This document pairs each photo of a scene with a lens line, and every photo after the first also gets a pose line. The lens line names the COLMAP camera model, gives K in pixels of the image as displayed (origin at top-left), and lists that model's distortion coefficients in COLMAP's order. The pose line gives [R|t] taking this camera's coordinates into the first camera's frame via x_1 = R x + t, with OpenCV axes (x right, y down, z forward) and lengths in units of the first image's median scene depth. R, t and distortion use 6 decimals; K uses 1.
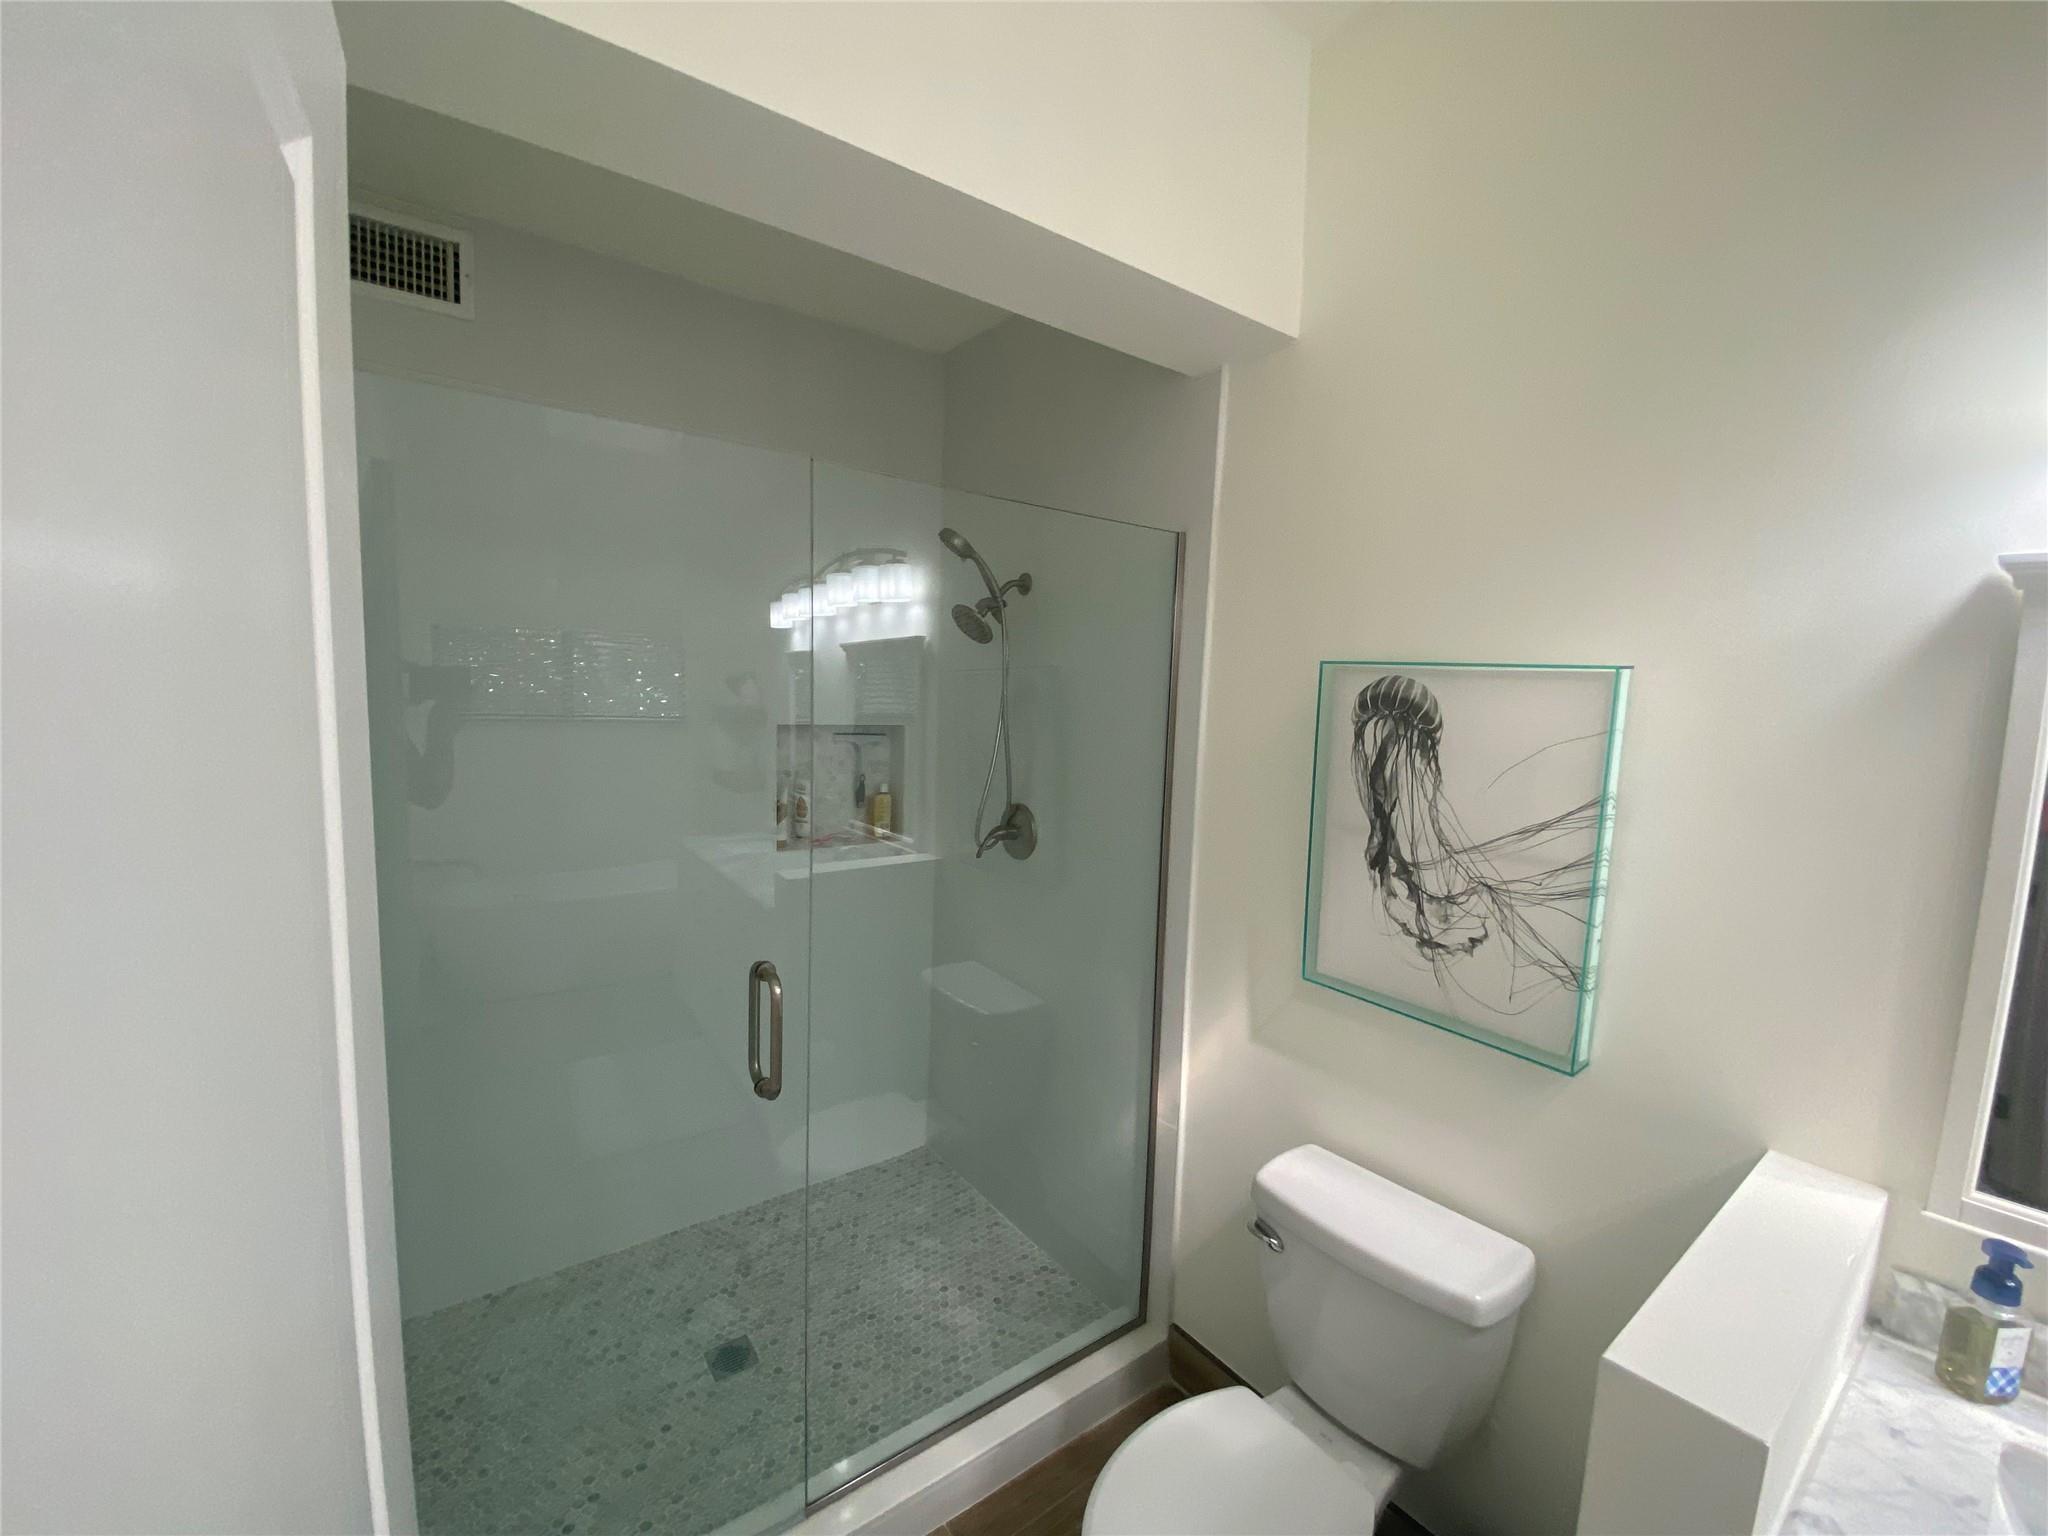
lens RADIAL K [[761.7, 0, 1024.0], [0, 761.7, 768.0], [0, 0, 1]] dist [0.000412, 0.000023]
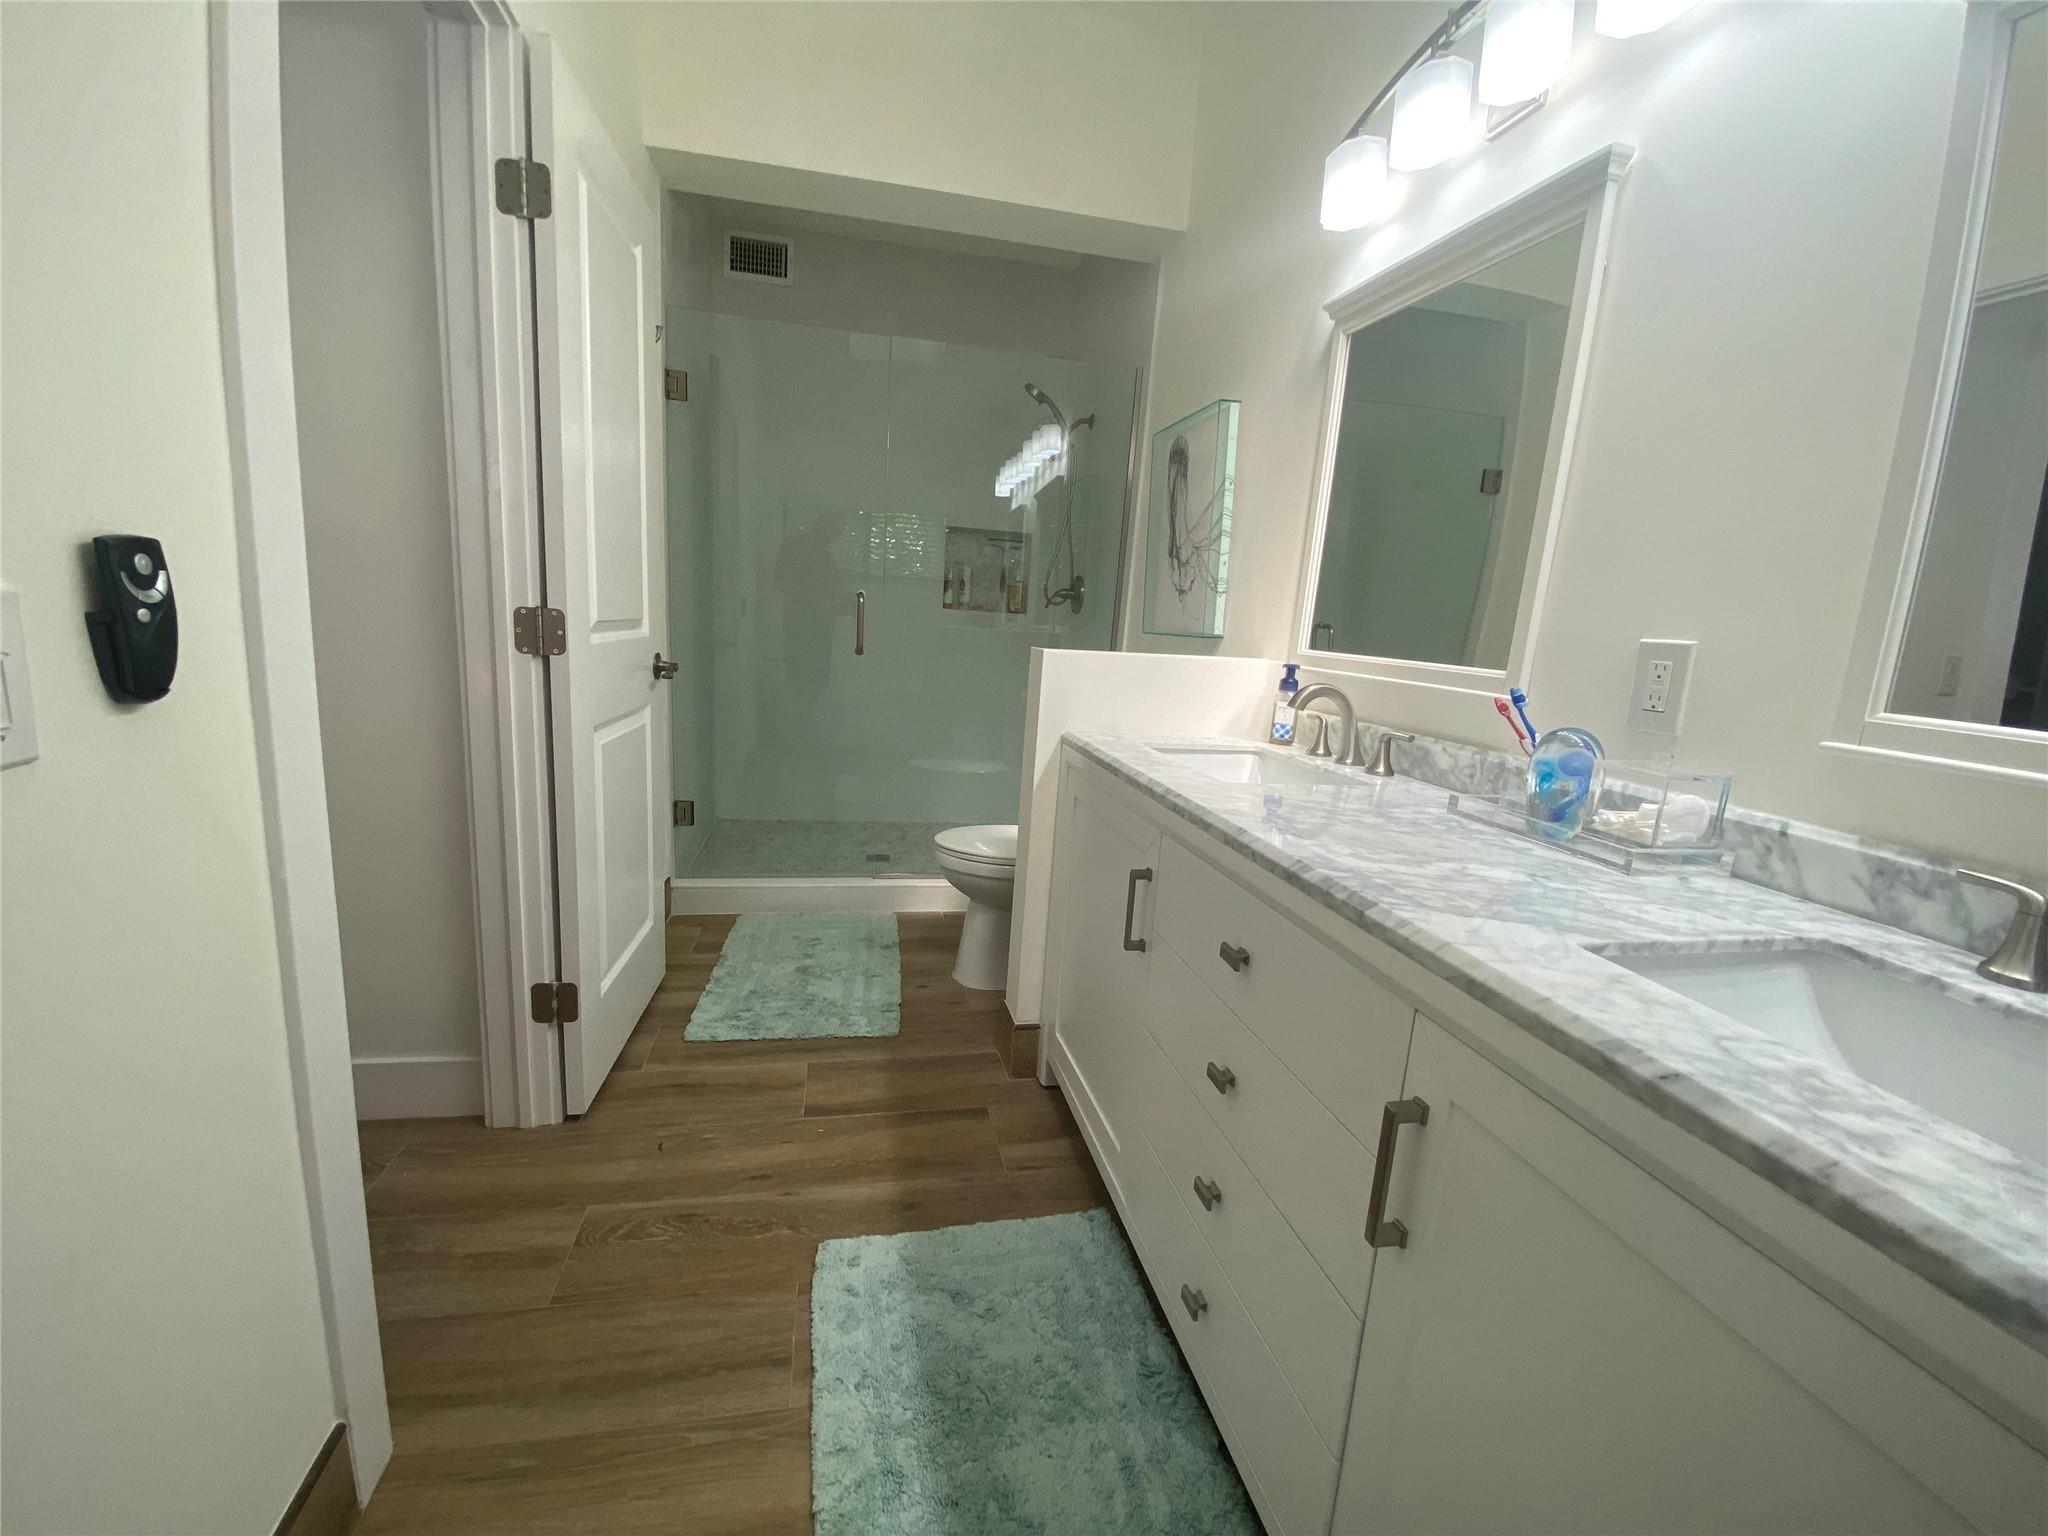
lens RADIAL K [[831.0, 0, 1098.2], [0, 831.0, 802.9], [0, 0, 1]] dist [-0.002916, -0.015658]
pose [[0.923112, 0.106802, -0.369402, 0.886794], [-0.076391, 0.992442, 0.096040, 0.432872], [0.376867, -0.060436, 0.924294, -0.686448]]
